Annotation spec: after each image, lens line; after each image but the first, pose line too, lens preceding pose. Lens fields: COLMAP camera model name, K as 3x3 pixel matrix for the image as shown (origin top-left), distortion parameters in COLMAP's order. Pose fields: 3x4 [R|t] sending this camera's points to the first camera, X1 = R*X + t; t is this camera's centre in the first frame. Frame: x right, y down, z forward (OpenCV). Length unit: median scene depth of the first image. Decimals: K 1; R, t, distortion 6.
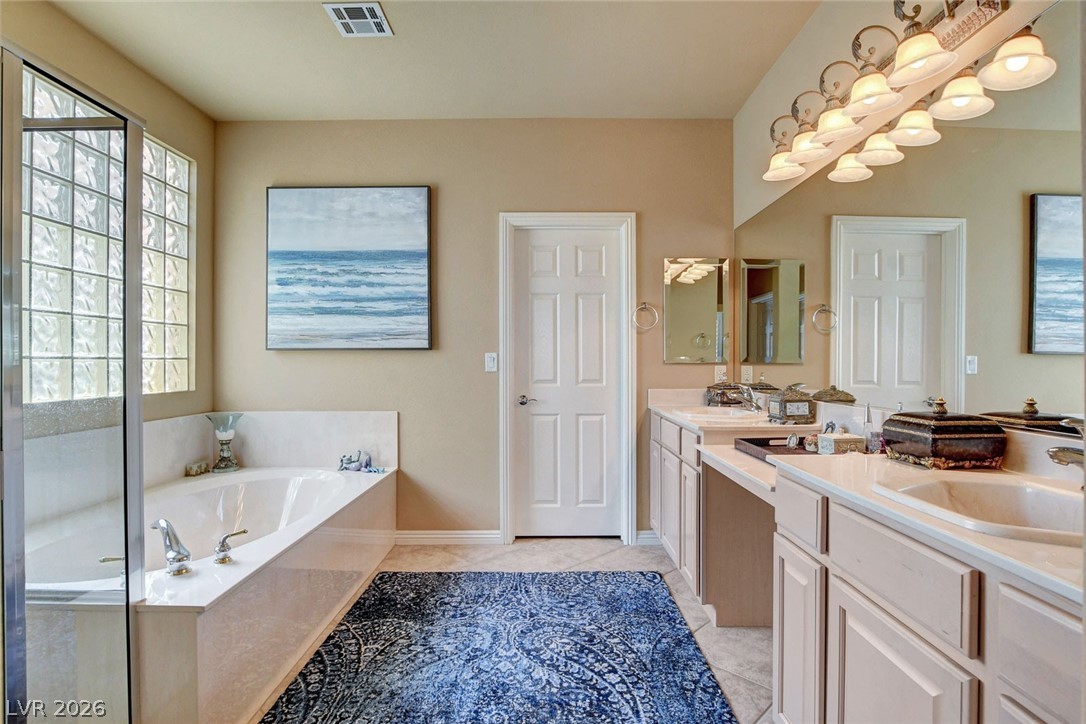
lens RADIAL K [[531.3, 0, 533.8], [0, 531.3, 364.6], [0, 0, 1]] dist [-0.024720, 0.000215]
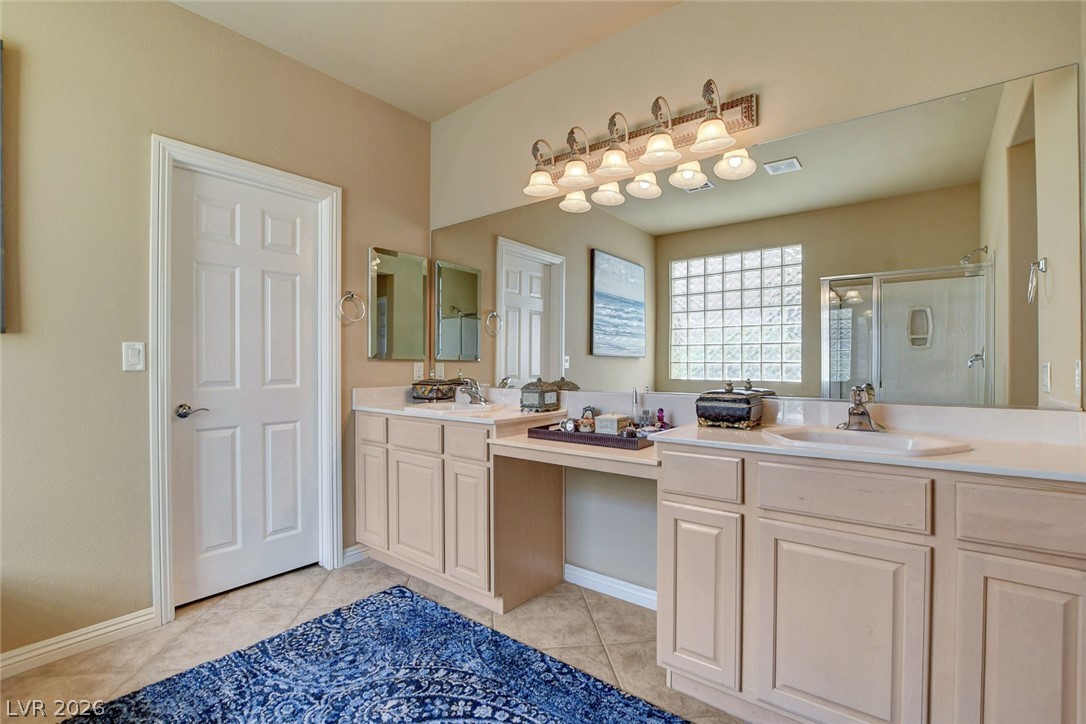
lens RADIAL K [[496.1, 0, 542.2], [0, 496.1, 363.1], [0, 0, 1]] dist [-0.029120, 0.002784]
pose [[0.613764, 0.002209, 0.789486, -0.283479], [0.003511, 0.999979, -0.005527, 0.010786], [-0.789481, 0.006164, 0.613744, 0.269312]]
